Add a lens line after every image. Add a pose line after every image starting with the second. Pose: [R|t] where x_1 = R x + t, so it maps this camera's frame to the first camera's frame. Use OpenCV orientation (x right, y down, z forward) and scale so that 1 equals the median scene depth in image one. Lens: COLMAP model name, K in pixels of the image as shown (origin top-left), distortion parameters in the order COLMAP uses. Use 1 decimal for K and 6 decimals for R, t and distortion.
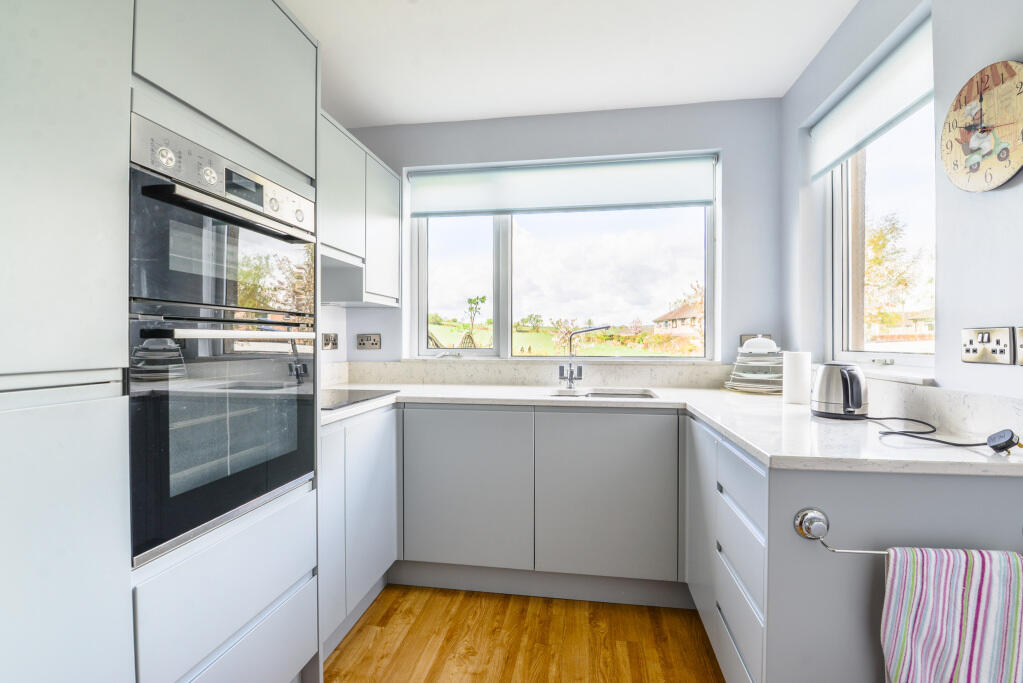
lens RADIAL K [[454.4, 0, 524.1], [0, 454.4, 342.9], [0, 0, 1]] dist [-0.009342, -0.007949]
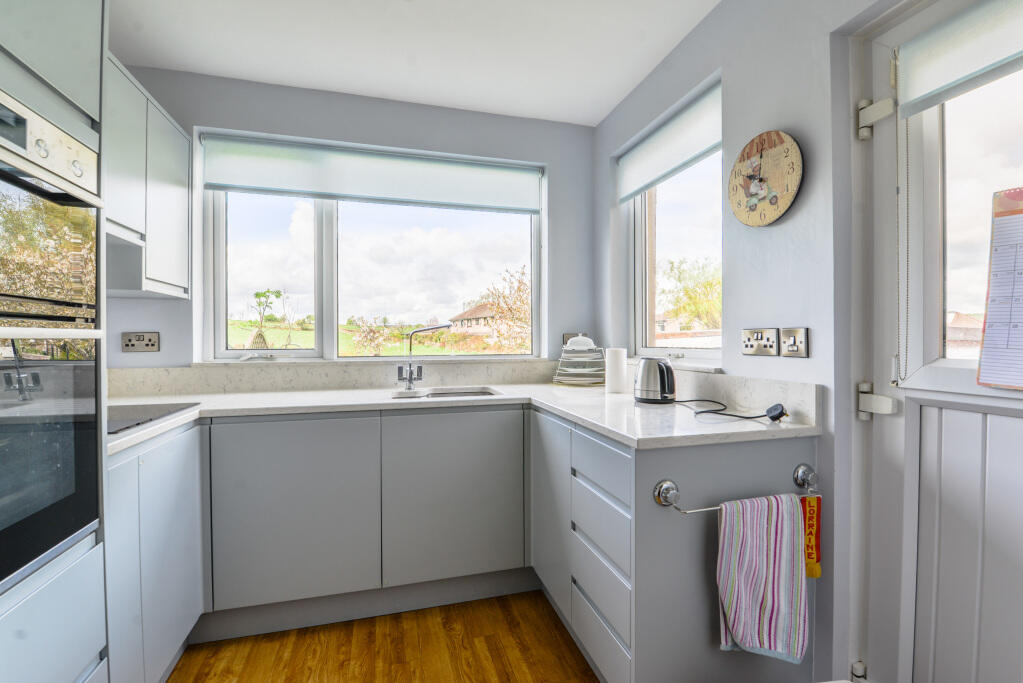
lens RADIAL K [[454.4, 0, 520.2], [0, 454.4, 341.6], [0, 0, 1]] dist [-0.009342, -0.007949]
pose [[0.906242, -0.005803, 0.422719, -0.111570], [0.005958, 0.999982, 0.000955, -0.000504], [-0.422717, 0.001653, 0.906260, 0.041920]]
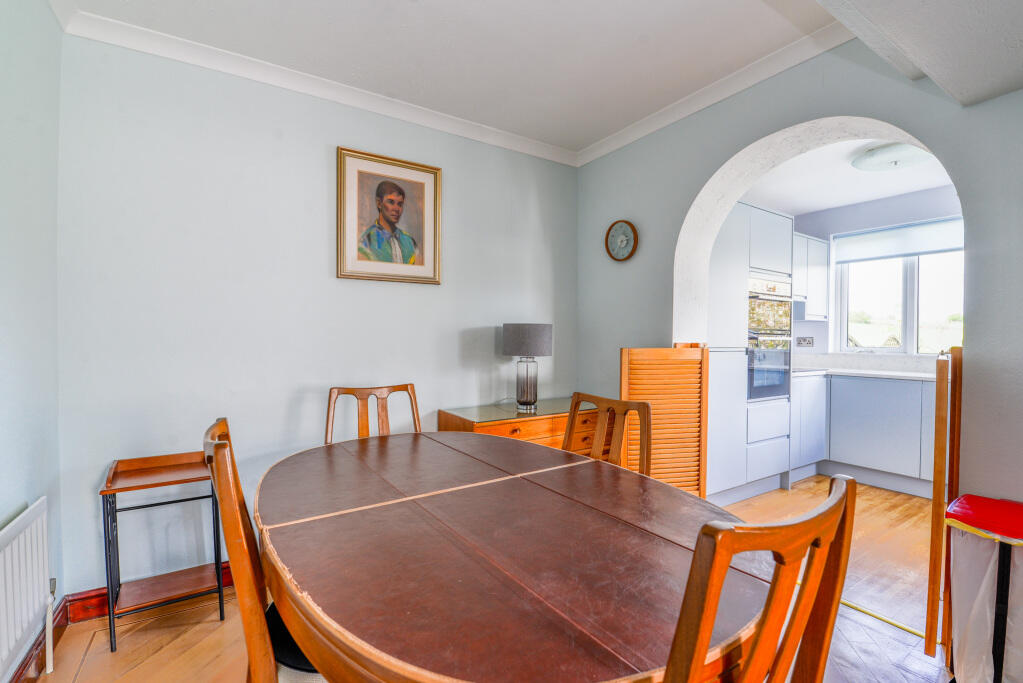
lens RADIAL K [[454.4, 0, 494.1], [0, 454.4, 341.1], [0, 0, 1]] dist [-0.009342, -0.007949]
pose [[0.639022, 0.009869, -0.769125, 0.291271], [-0.013962, 0.999902, 0.001229, 0.011531], [0.769062, 0.009953, 0.639097, -1.331527]]
